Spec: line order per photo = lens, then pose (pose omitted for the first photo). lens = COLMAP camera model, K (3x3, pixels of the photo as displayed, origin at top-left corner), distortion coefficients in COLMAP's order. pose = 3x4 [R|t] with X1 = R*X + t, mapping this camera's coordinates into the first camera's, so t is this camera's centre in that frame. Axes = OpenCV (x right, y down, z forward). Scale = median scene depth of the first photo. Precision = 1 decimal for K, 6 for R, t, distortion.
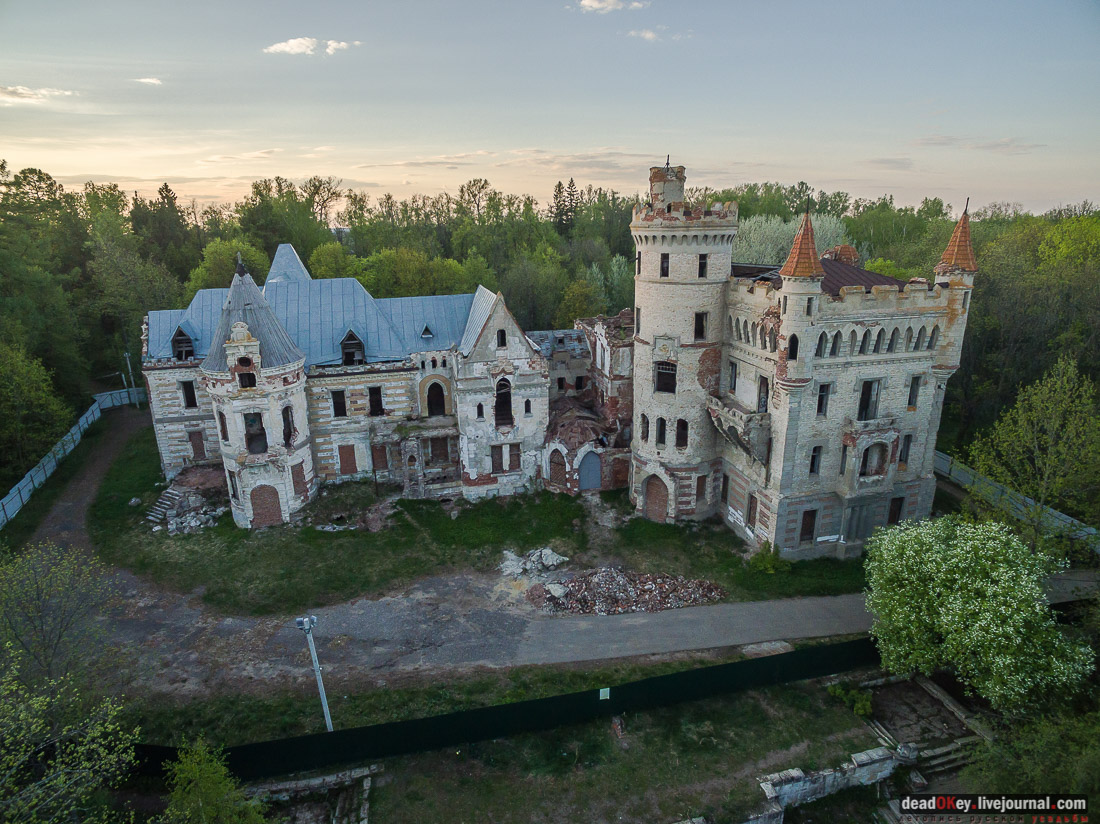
lens RADIAL K [[635.8, 0, 550.0], [0, 635.8, 412.0], [0, 0, 1]] dist [-0.129305, 0.094412]
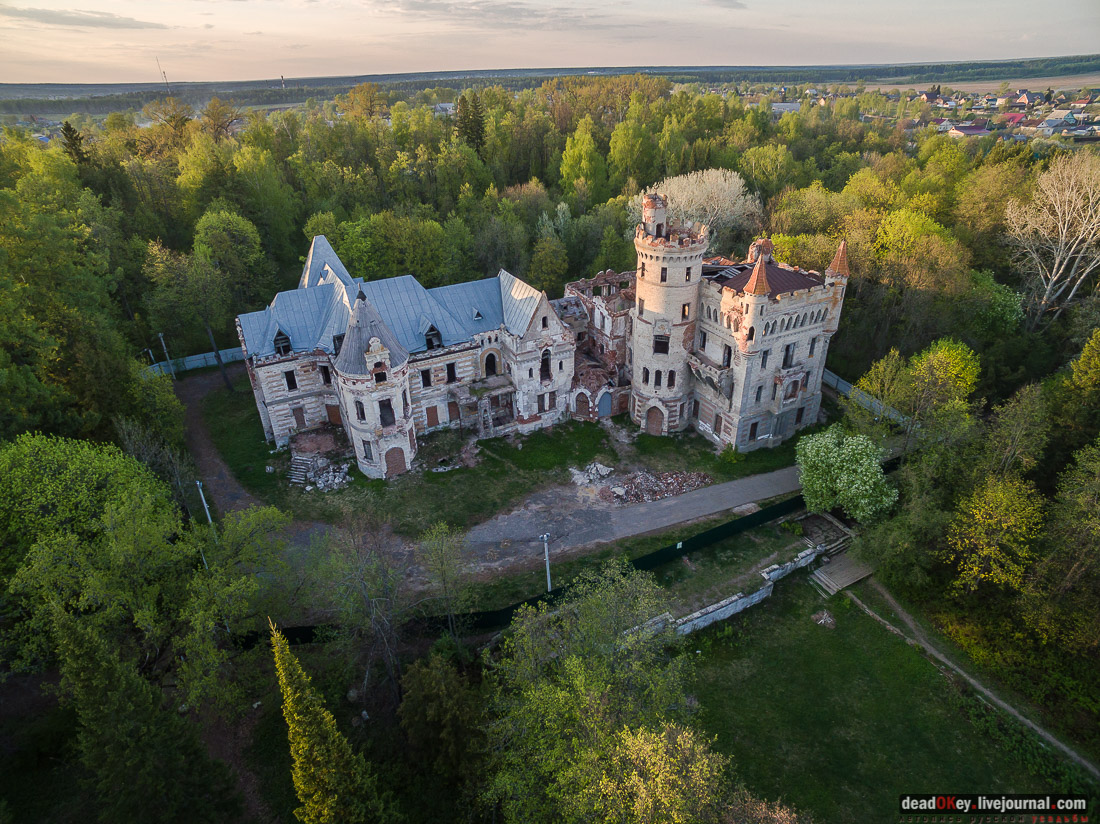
lens RADIAL K [[637.9, 0, 550.0], [0, 637.9, 412.0], [0, 0, 1]] dist [-0.133599, 0.106701]
pose [[0.971602, -0.118325, 0.204911, -0.395057], [0.071779, 0.972569, 0.221263, -0.244639], [-0.225471, -0.200271, 0.953443, -0.411026]]
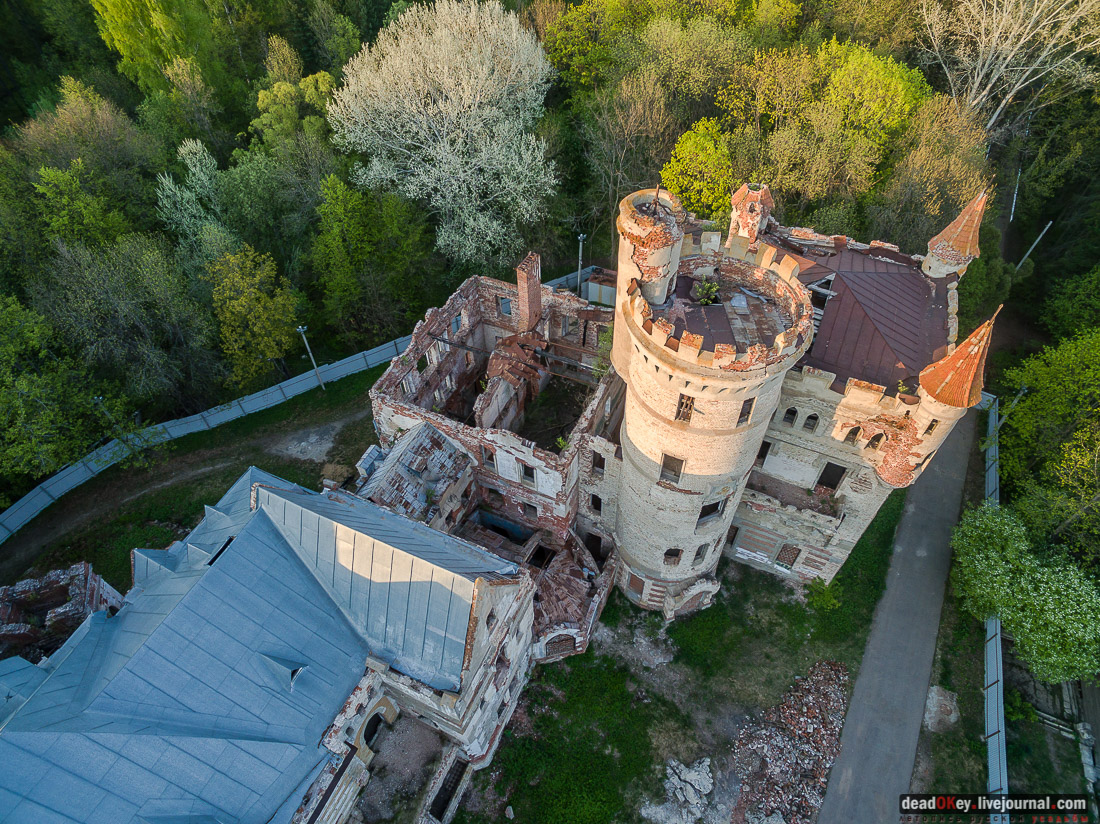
lens RADIAL K [[635.3, 0, 547.4], [0, 635.3, 410.8], [0, 0, 1]] dist [-0.123971, 0.087931]
pose [[0.615187, -0.582453, 0.531313, -0.236848], [0.237896, 0.779660, 0.579254, -0.575823], [-0.751632, -0.229952, 0.618200, 0.700091]]
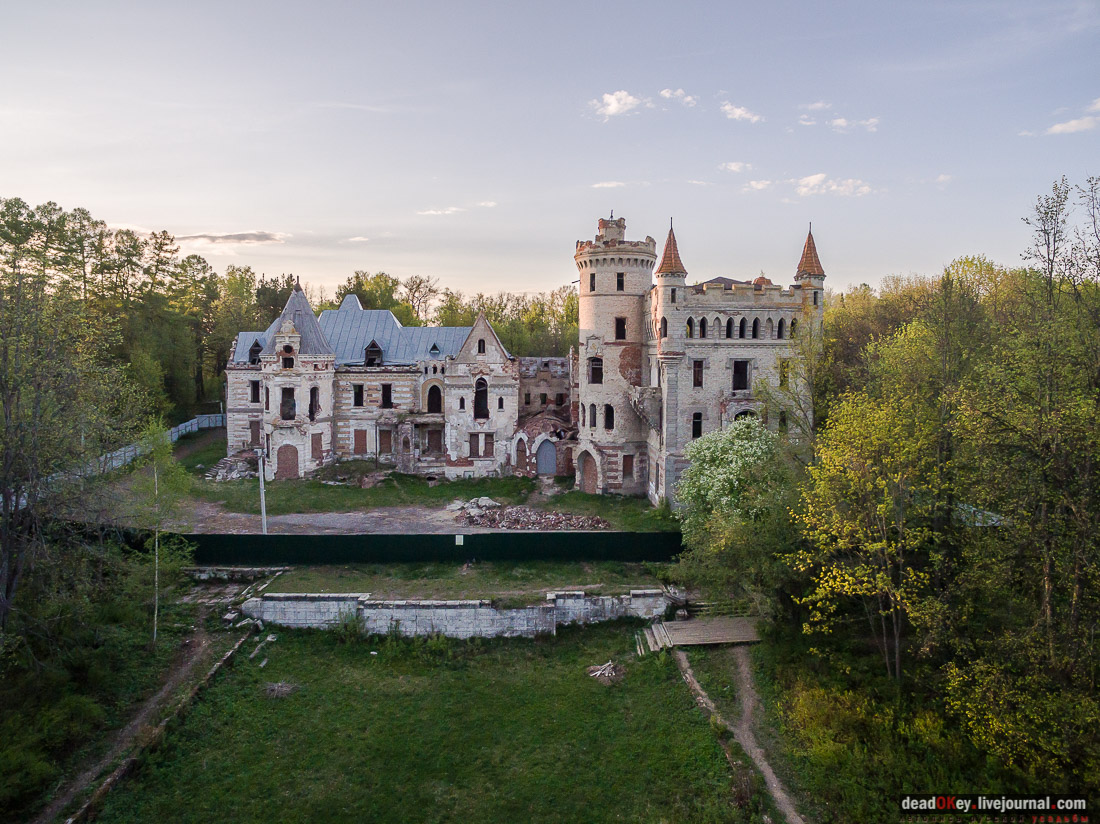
lens RADIAL K [[664.5, 0, 577.1], [0, 664.5, 371.3], [0, 0, 1]] dist [-0.115317, 0.065269]
pose [[0.988191, 0.024044, -0.151329, 0.332534], [-0.062669, 0.964653, -0.255961, 0.275262], [0.139826, 0.262422, 0.954769, -0.251615]]
